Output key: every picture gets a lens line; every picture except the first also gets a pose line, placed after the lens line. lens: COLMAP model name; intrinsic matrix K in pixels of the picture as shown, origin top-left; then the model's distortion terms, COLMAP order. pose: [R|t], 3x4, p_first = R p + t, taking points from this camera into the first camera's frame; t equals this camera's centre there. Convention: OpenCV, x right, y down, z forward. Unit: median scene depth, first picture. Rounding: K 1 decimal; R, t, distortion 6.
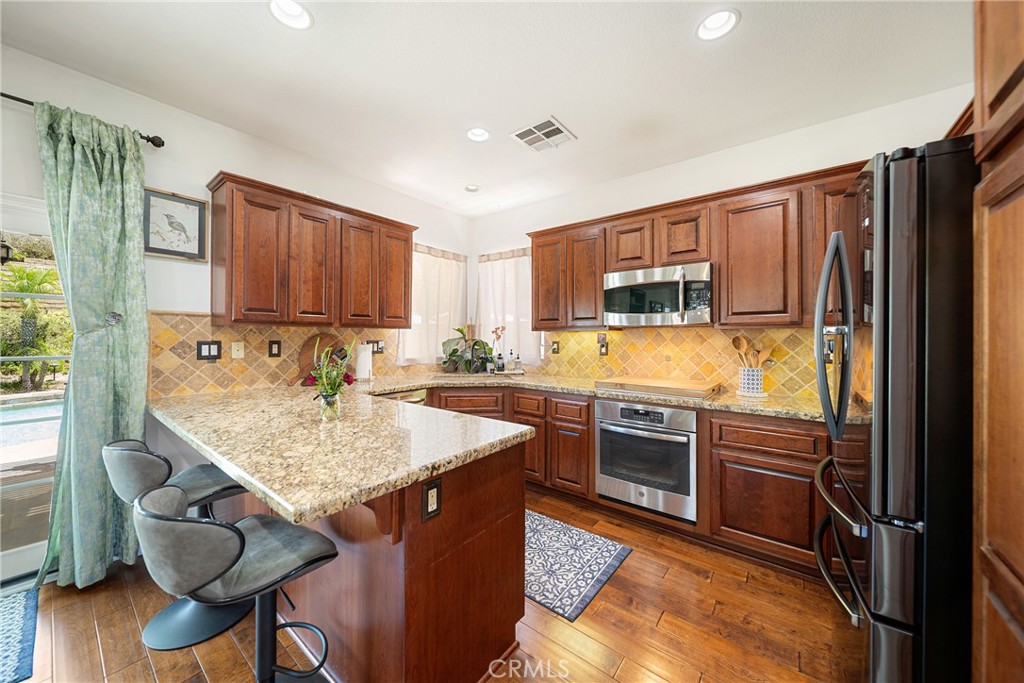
lens RADIAL K [[363.3, 0, 504.7], [0, 363.3, 336.2], [0, 0, 1]] dist [0.000100, -0.000712]
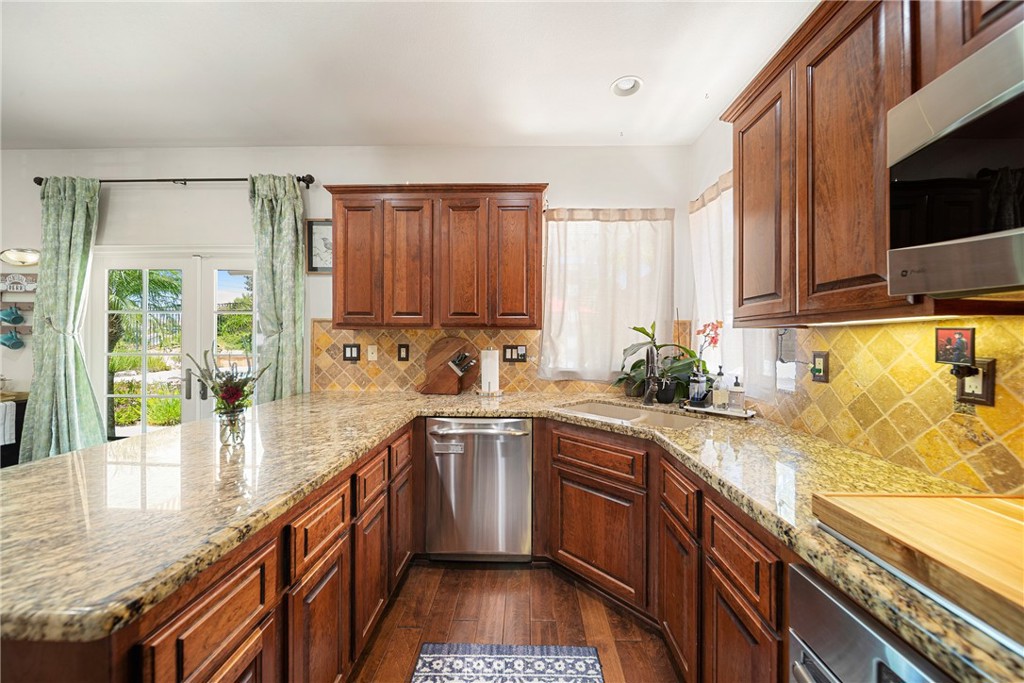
lens RADIAL K [[363.3, 0, 513.4], [0, 363.3, 340.3], [0, 0, 1]] dist [0.000100, -0.000712]
pose [[0.606916, -0.002009, -0.794764, 0.370499], [-0.001065, 0.999994, -0.003340, 0.004703], [0.794765, 0.002874, 0.606910, 0.712090]]
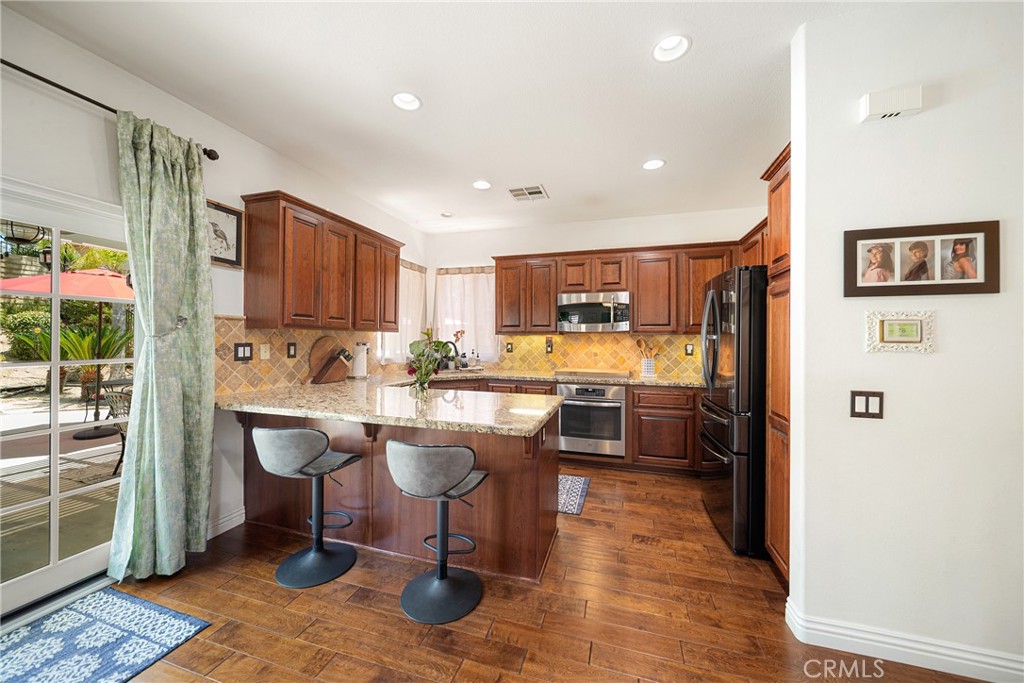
lens RADIAL K [[363.3, 0, 508.8], [0, 363.3, 339.8], [0, 0, 1]] dist [0.000100, -0.000712]
pose [[0.932073, 0.000411, 0.362270, -0.471816], [-0.002598, 0.999981, 0.005549, -0.004600], [-0.362261, -0.006114, 0.932057, -0.266847]]
